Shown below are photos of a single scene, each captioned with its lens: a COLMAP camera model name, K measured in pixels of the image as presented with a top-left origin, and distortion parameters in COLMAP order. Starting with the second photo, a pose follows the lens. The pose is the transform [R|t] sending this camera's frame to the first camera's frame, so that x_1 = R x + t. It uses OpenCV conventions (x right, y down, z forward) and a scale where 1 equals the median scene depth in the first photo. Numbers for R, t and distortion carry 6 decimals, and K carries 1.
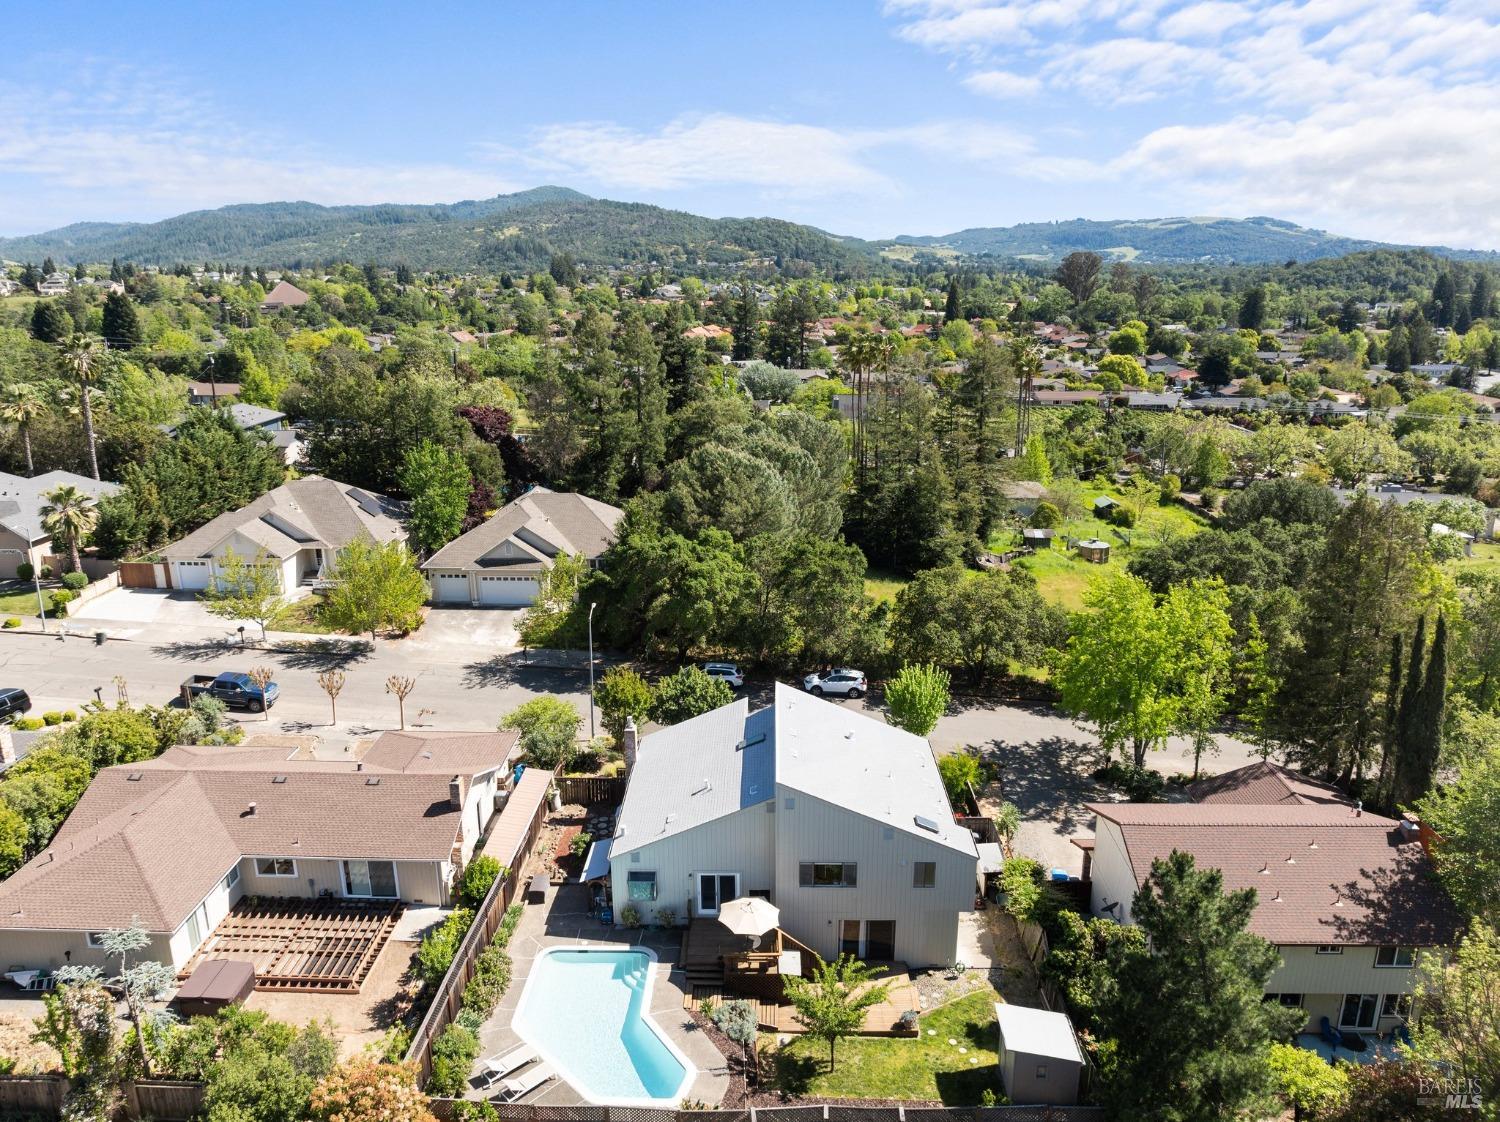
lens RADIAL K [[1071.4, 0, 750.0], [0, 1071.4, 561.0], [0, 0, 1]] dist [-0.057423, 0.027353]
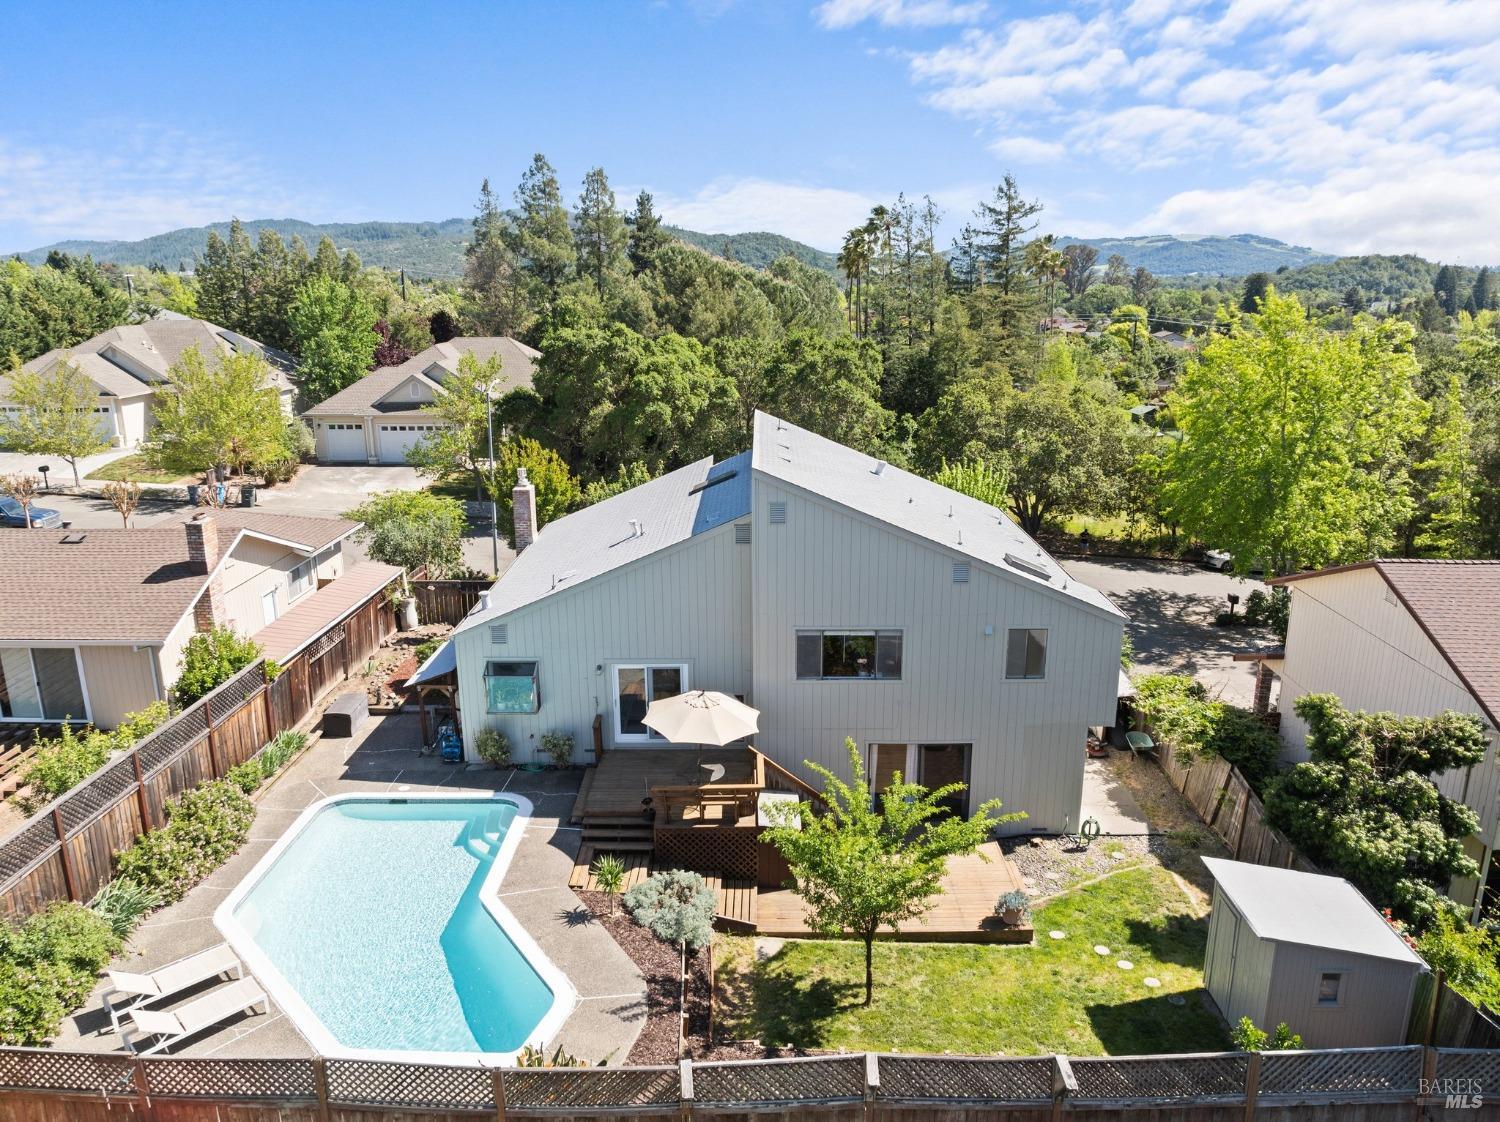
lens RADIAL K [[1071.4, 0, 750.0], [0, 1071.4, 561.0], [0, 0, 1]] dist [-0.057423, 0.027353]
pose [[0.999947, -0.004286, 0.009366, 0.017993], [0.004459, 0.999817, -0.018579, 0.259885], [-0.009284, 0.018620, 0.999784, 0.461490]]
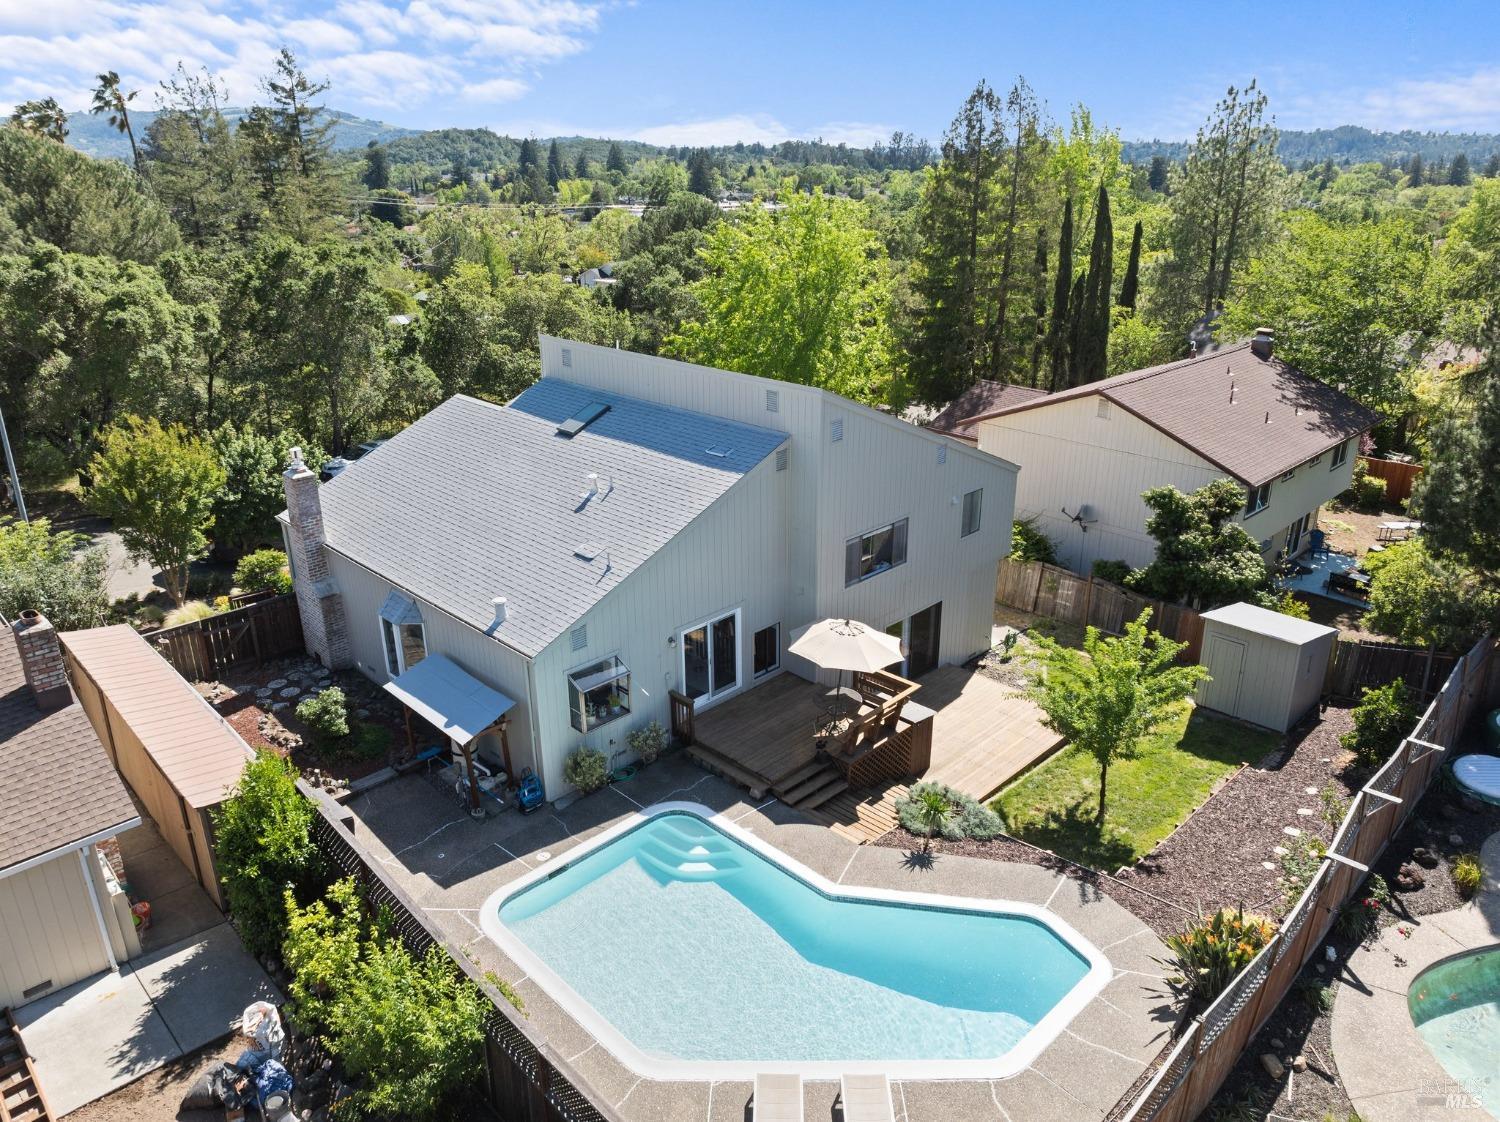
lens RADIAL K [[1057.3, 0, 779.6], [0, 1057.3, 564.9], [0, 0, 1]] dist [-0.049427, 0.000610]
pose [[0.679328, -0.265673, 0.684055, -0.362390], [0.197396, 0.963963, 0.178352, 0.190973], [-0.706787, 0.013870, 0.707290, 0.642023]]
